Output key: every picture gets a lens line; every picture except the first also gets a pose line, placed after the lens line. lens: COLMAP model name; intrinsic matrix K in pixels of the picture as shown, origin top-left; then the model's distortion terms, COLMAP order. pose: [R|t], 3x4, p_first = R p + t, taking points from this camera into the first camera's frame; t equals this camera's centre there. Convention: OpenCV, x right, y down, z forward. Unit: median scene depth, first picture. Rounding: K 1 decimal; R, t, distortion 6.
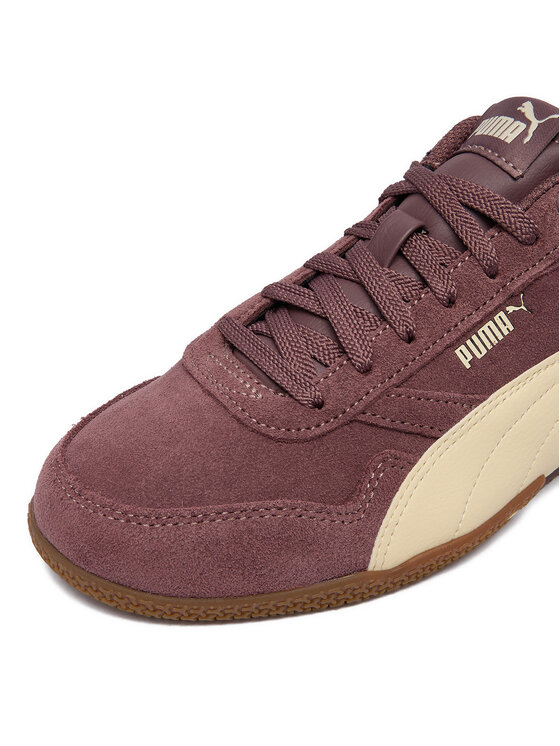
lens RADIAL K [[970.7, 0, 208.5], [0, 970.7, 363.5], [0, 0, 1]] dist [-0.019084, 0.000000]
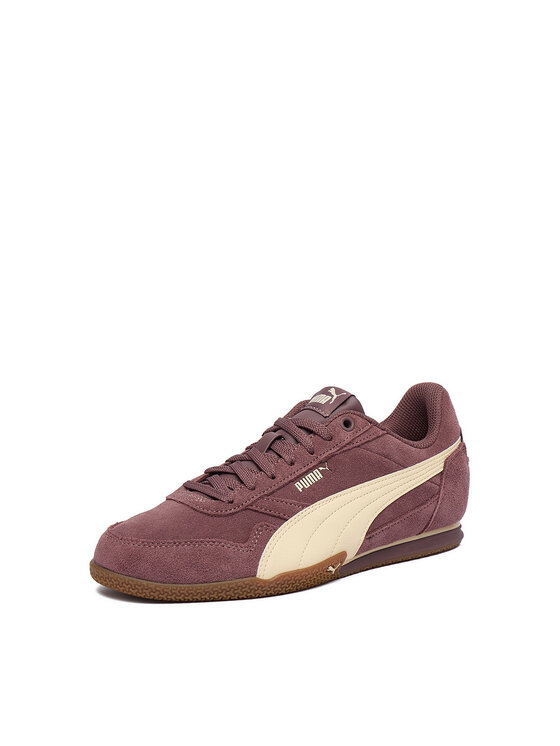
lens RADIAL K [[1593.8, 0, 279.9], [0, 1593.8, 372.2], [0, 0, 1]] dist [0.333342, 0.000000]
pose [[0.995811, 0.000701, 0.091436, -0.101649], [0.038853, 0.901967, -0.430054, 1.281841], [-0.082773, 0.431805, 0.898161, -2.279140]]
